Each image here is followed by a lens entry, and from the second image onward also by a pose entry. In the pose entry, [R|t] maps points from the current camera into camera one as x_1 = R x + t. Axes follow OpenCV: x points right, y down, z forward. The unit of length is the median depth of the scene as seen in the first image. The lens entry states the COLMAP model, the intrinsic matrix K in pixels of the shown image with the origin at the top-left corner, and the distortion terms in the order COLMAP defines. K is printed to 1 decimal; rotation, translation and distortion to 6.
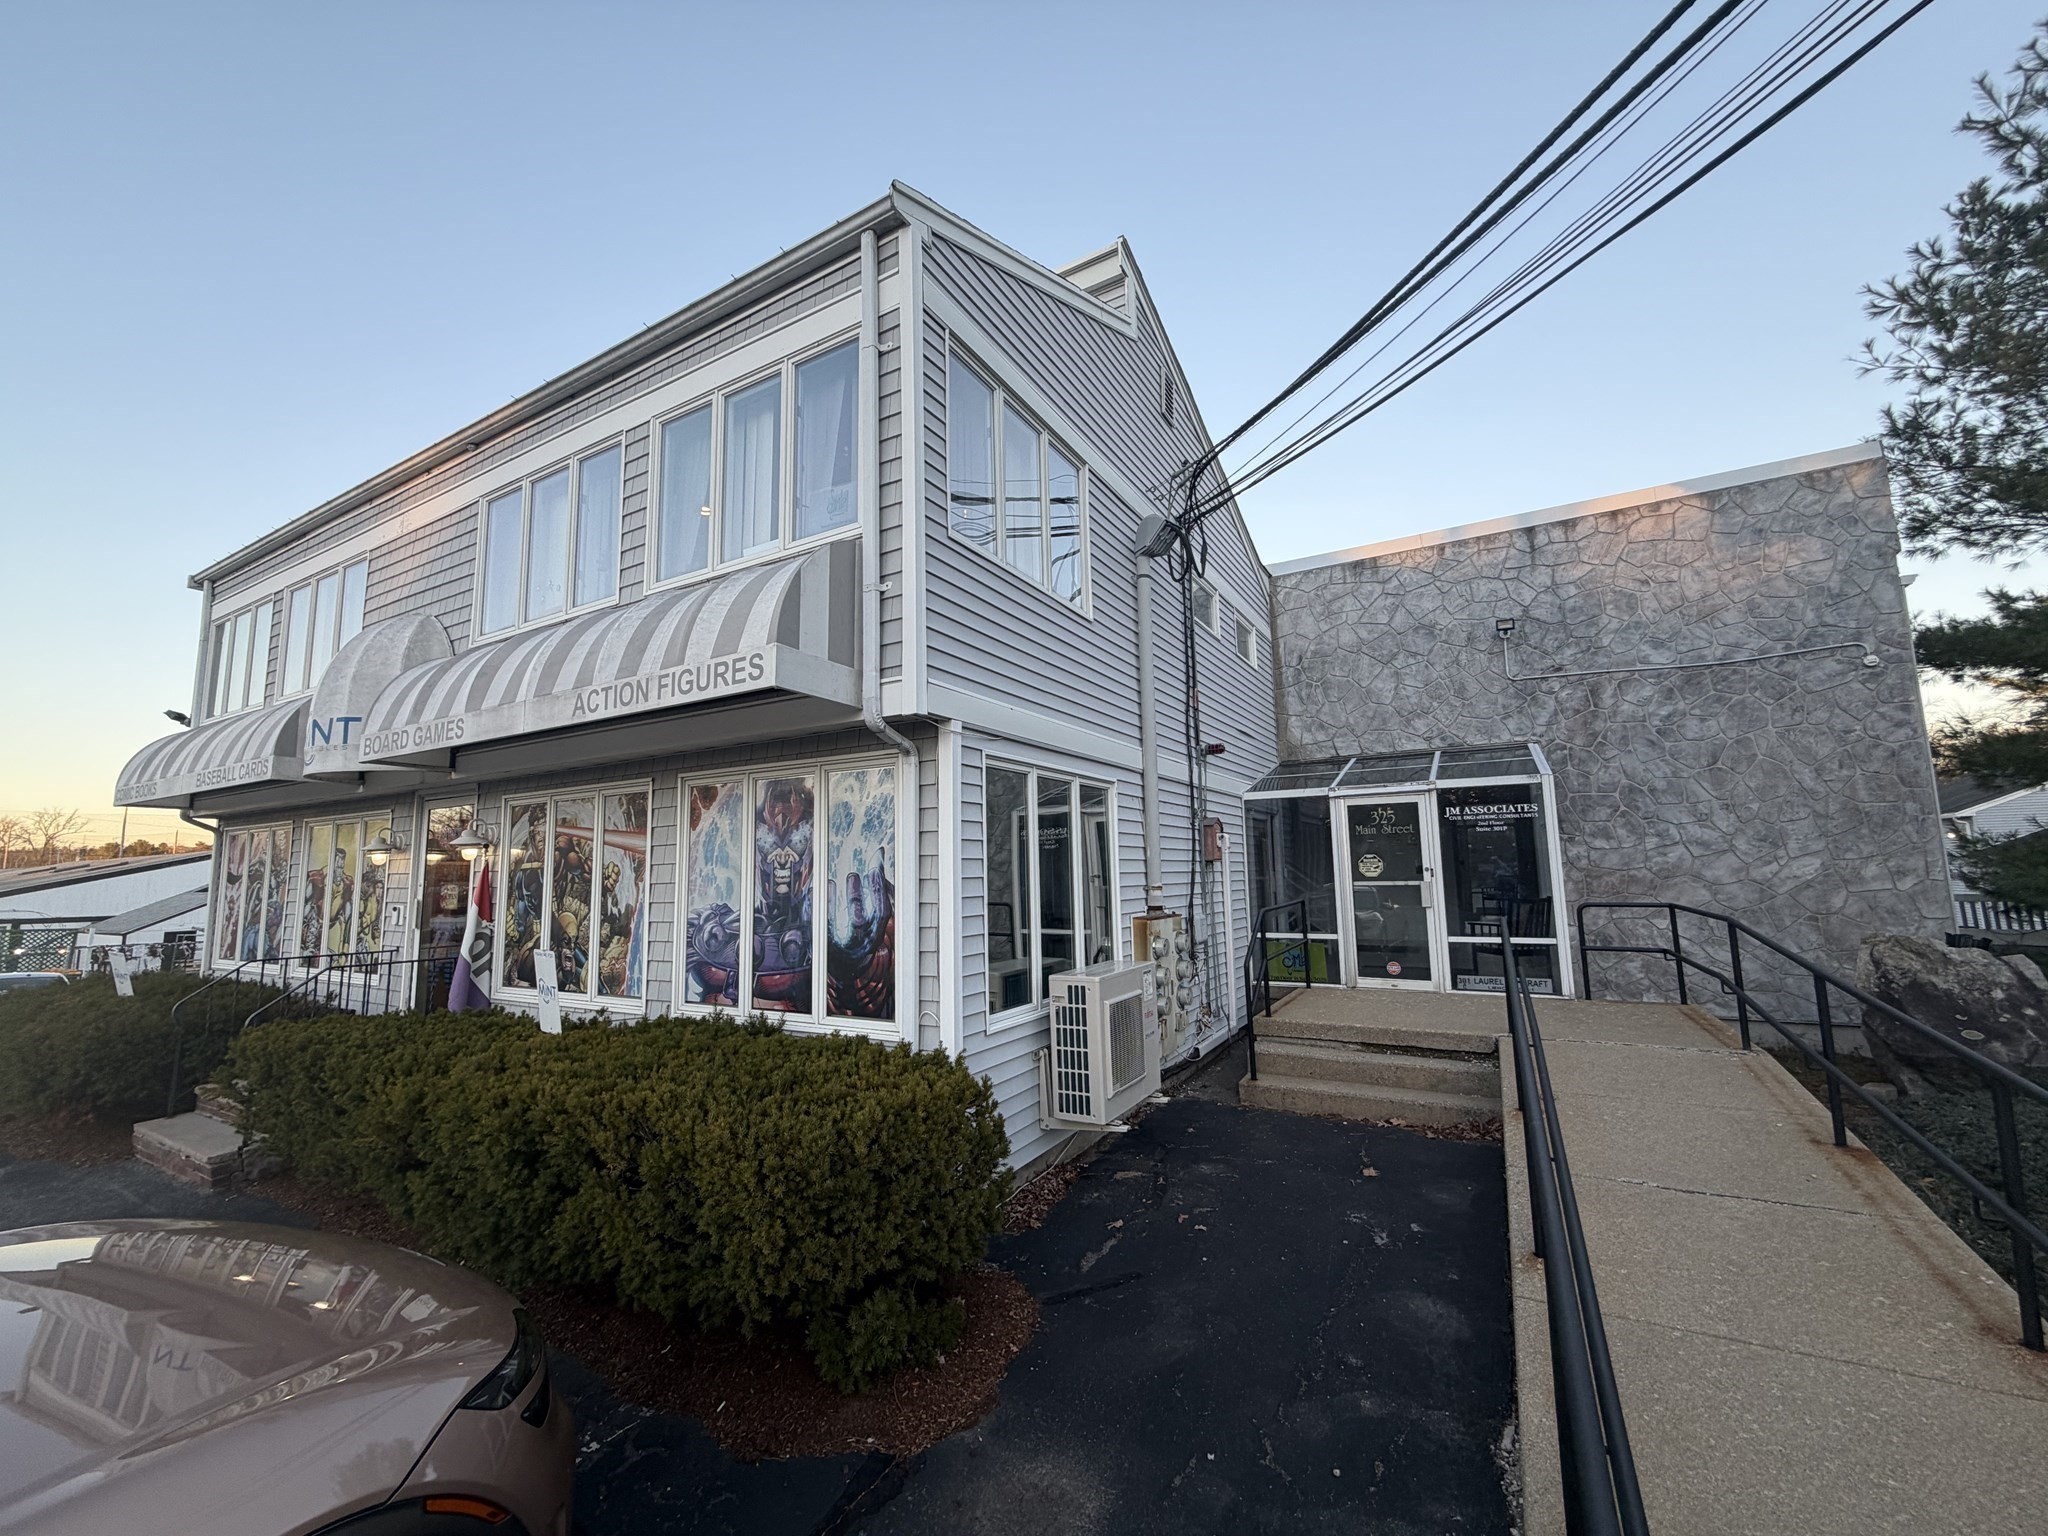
lens RADIAL K [[811.8, 0, 1021.6], [0, 811.8, 772.9], [0, 0, 1]] dist [-0.001695, 0.001086]
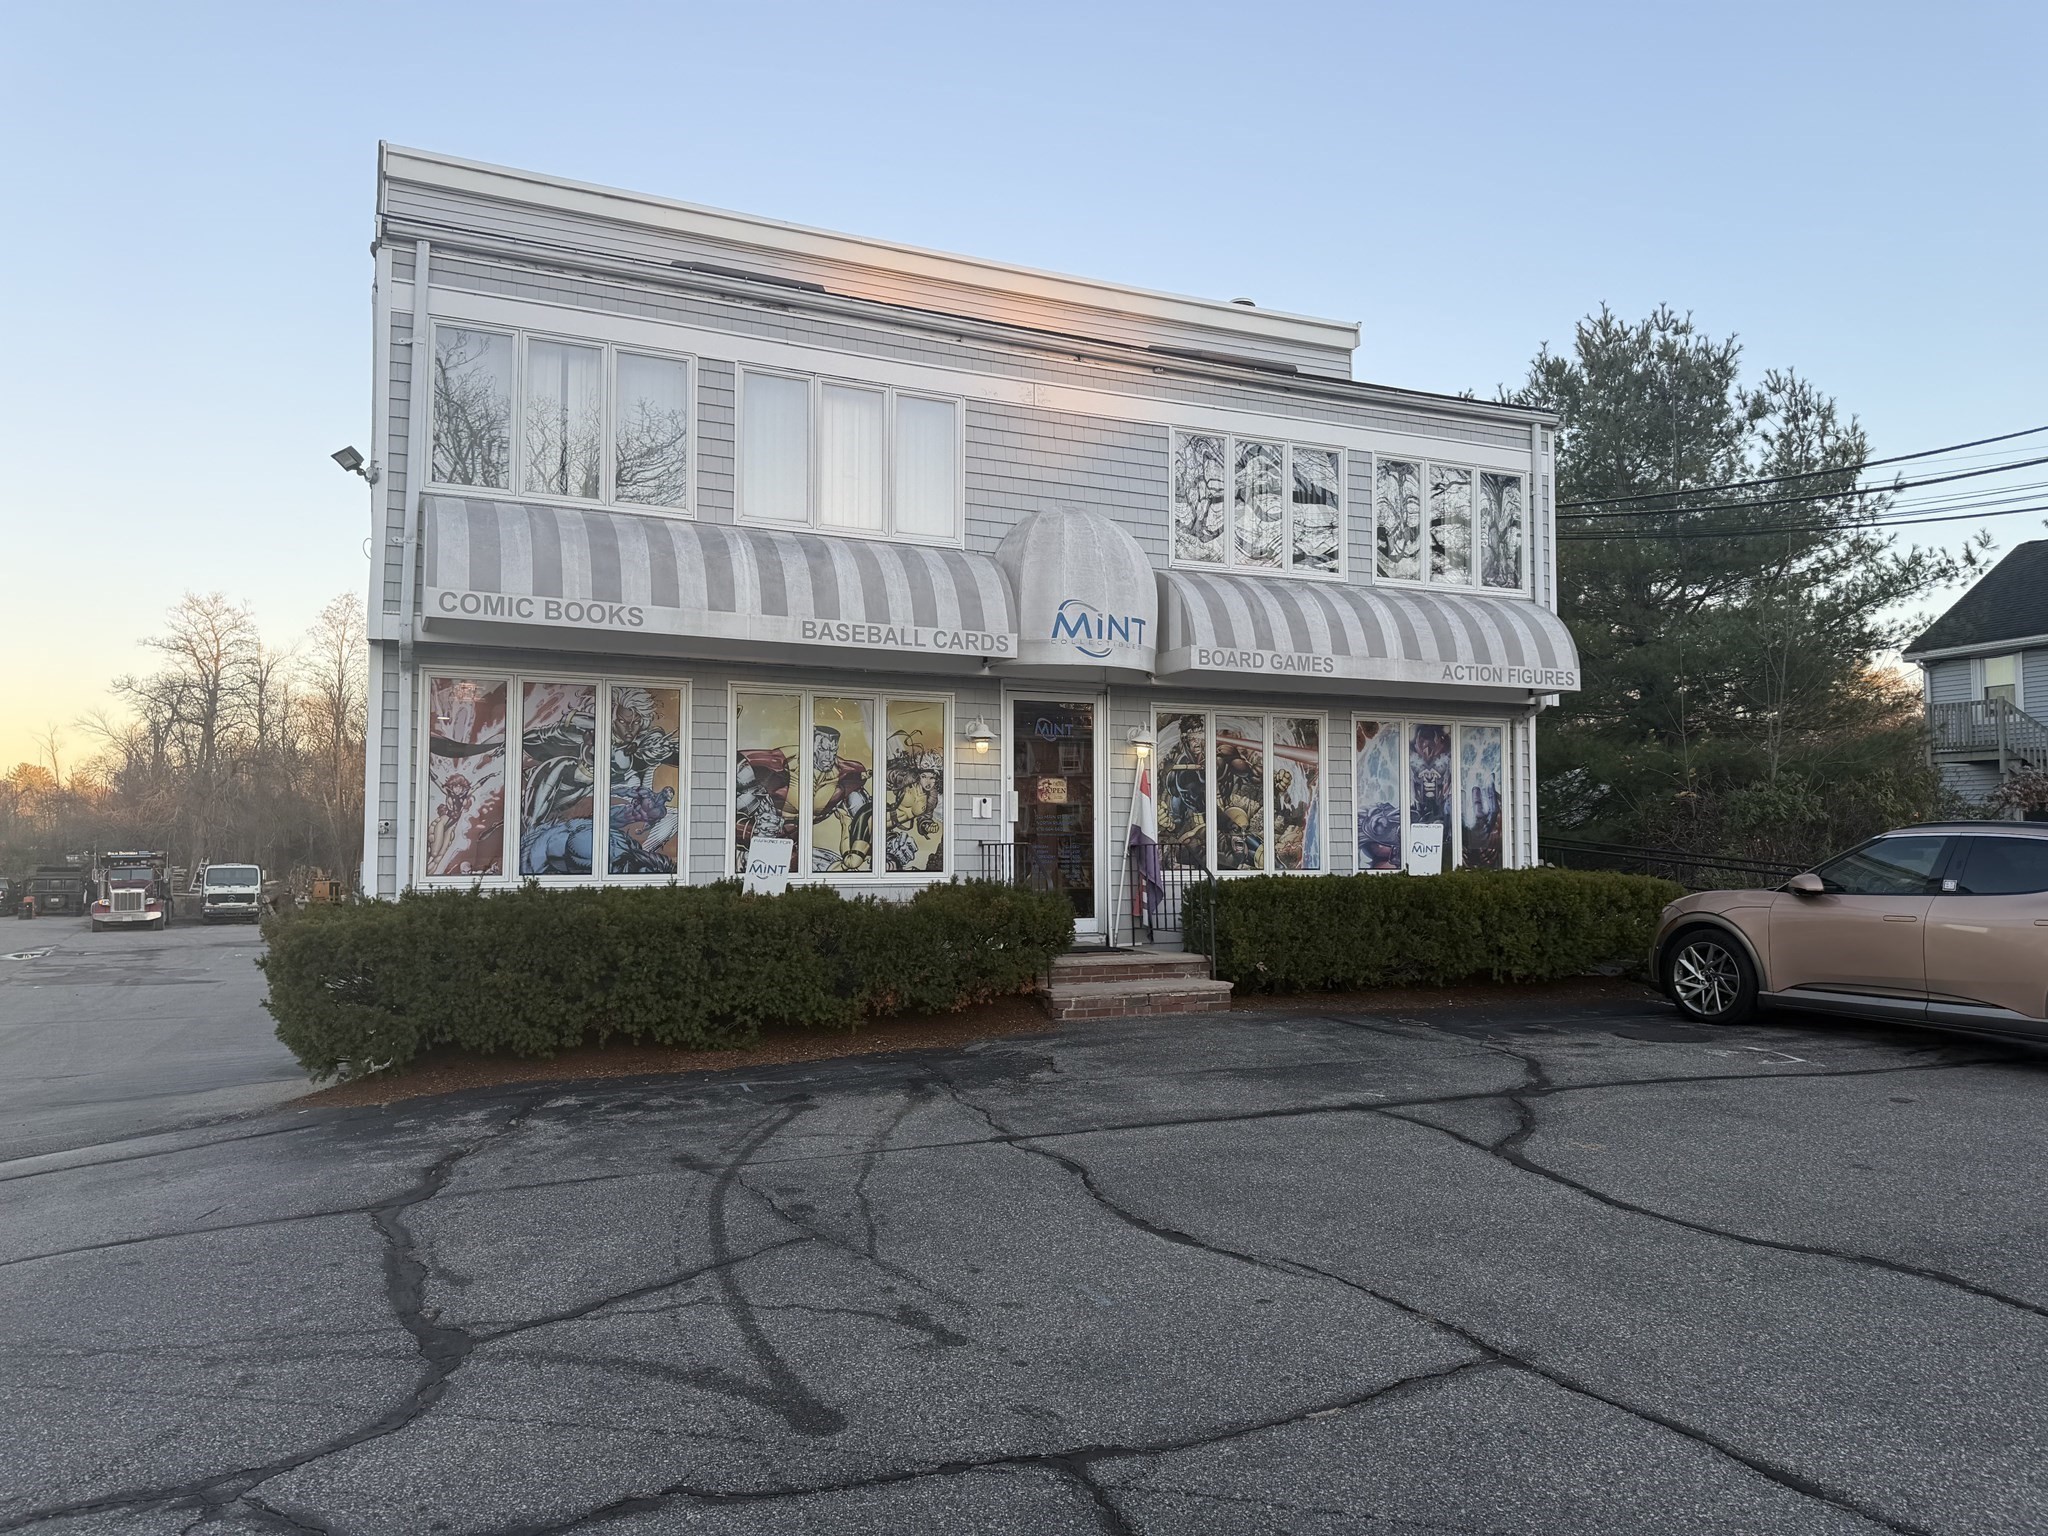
lens RADIAL K [[1429.9, 0, 1015.1], [0, 1429.9, 780.6], [0, 0, 1]] dist [0.070137, -0.082451]
pose [[0.584057, 0.059460, 0.809532, -1.759068], [-0.112466, 0.993622, 0.008161, 0.106021], [-0.803883, -0.095811, 0.587020, -0.001414]]
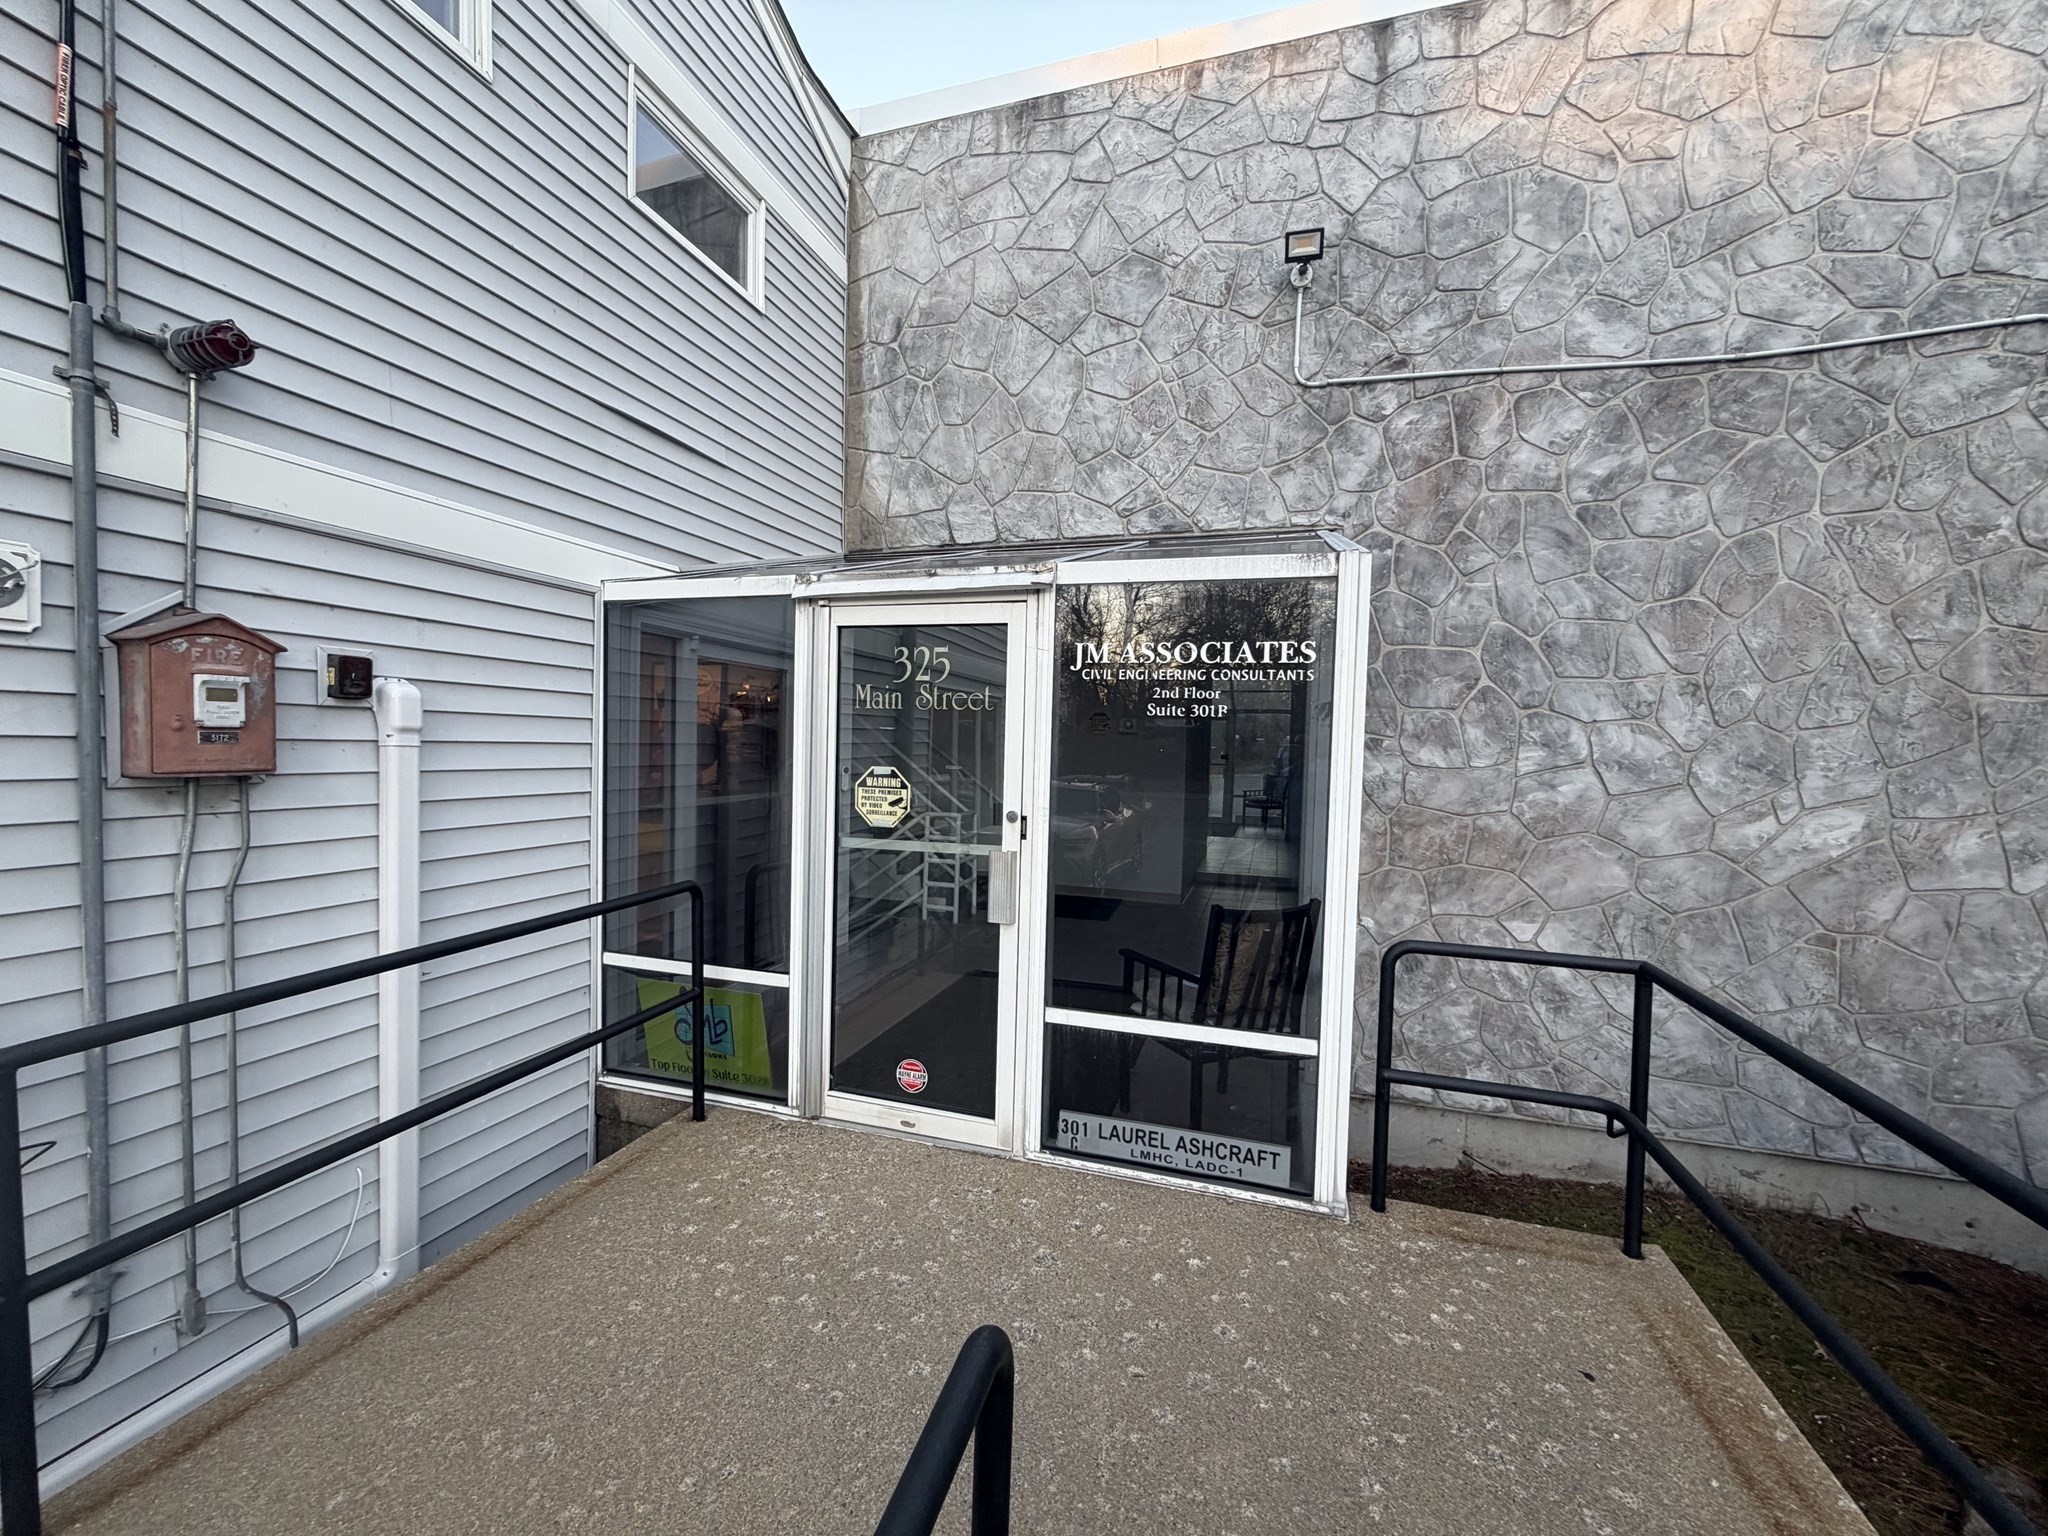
lens RADIAL K [[811.8, 0, 1021.4], [0, 811.8, 772.6], [0, 0, 1]] dist [-0.001695, 0.001086]
pose [[0.976265, 0.034383, 0.213831, 0.415336], [-0.067912, 0.986123, 0.151493, 0.045155], [-0.205655, -0.162419, 0.965052, 0.644237]]
